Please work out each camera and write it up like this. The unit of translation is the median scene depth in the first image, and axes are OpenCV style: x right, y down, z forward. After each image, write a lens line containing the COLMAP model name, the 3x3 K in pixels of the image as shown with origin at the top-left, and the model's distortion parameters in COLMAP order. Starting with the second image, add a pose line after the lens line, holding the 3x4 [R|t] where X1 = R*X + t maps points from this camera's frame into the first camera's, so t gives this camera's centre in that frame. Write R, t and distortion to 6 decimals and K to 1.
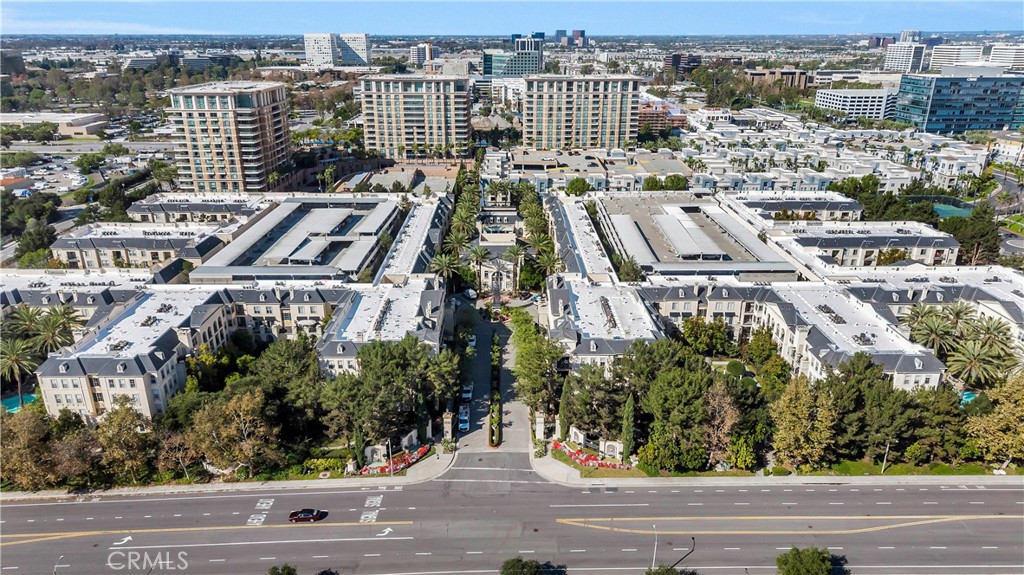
lens RADIAL K [[690.4, 0, 512.8], [0, 690.4, 290.7], [0, 0, 1]] dist [0.026489, -0.006594]
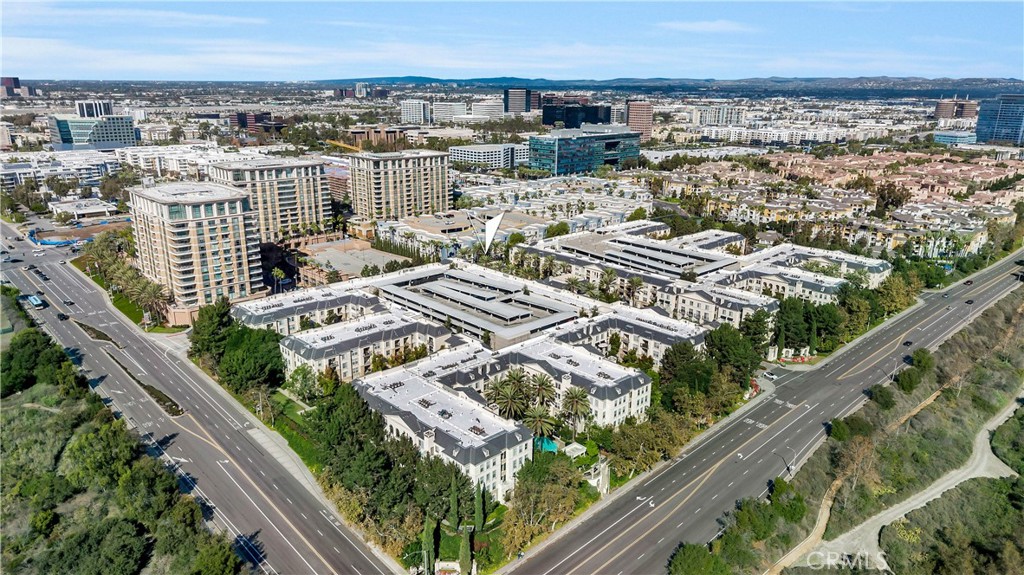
lens RADIAL K [[690.4, 0, 511.4], [0, 690.4, 284.7], [0, 0, 1]] dist [0.026489, -0.006594]
pose [[0.721892, -0.185124, 0.666784, -0.632554], [0.227911, 0.973398, 0.023504, -0.072759], [-0.653397, 0.135000, 0.744881, 0.001199]]
